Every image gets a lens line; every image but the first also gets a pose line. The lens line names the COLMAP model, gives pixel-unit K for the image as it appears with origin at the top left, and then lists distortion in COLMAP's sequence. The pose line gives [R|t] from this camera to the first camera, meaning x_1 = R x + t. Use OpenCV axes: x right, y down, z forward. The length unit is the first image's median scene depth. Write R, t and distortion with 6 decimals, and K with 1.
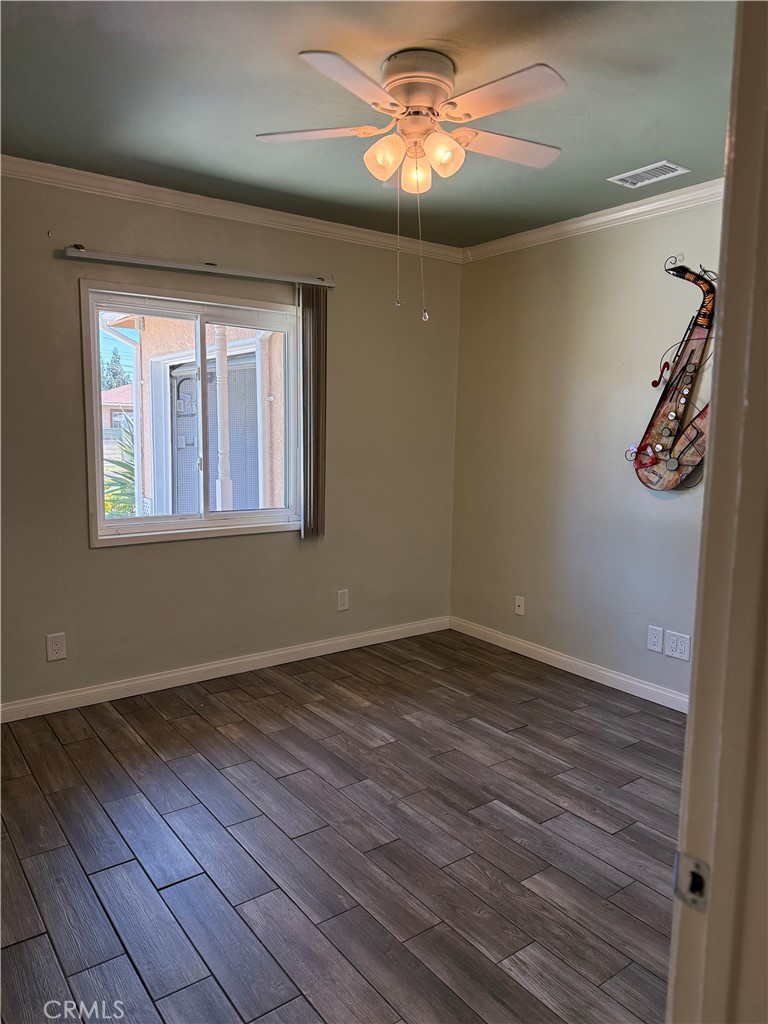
lens RADIAL K [[733.9, 0, 384.0], [0, 733.9, 512.0], [0, 0, 1]] dist [0.035463, -0.006062]
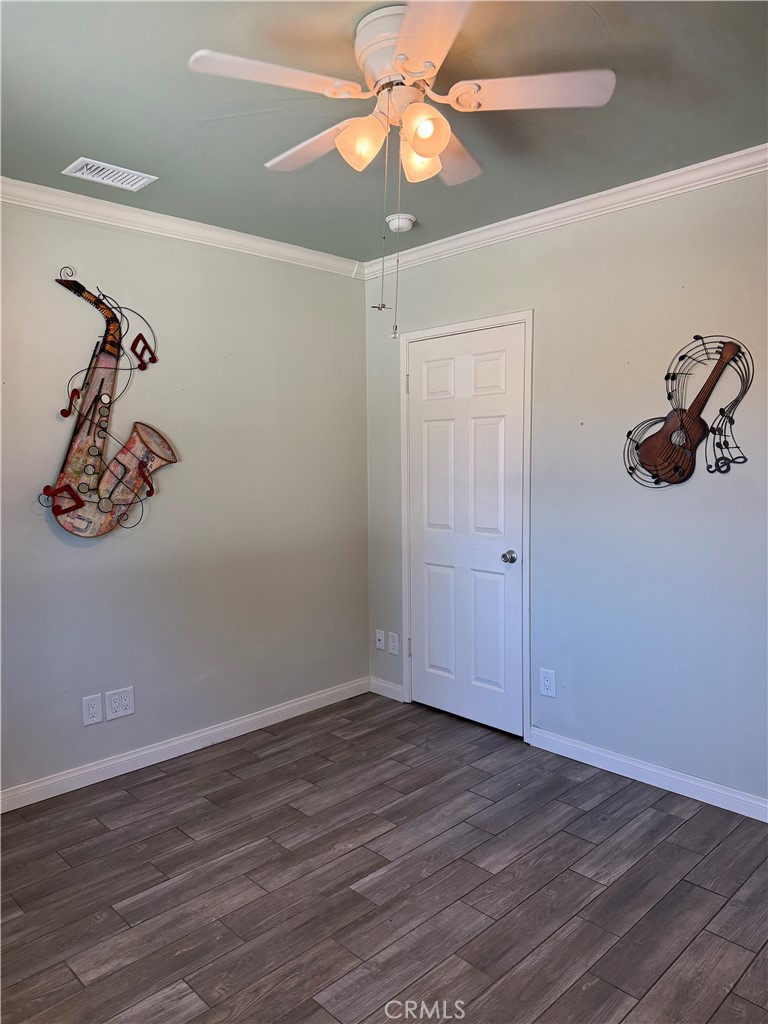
lens RADIAL K [[733.9, 0, 384.0], [0, 733.9, 512.0], [0, 0, 1]] dist [0.035463, -0.006062]
pose [[-0.143122, -0.092699, 0.985354, -0.551562], [0.120729, 0.986533, 0.110346, -0.118064], [-0.982314, 0.134754, -0.130004, 0.812976]]
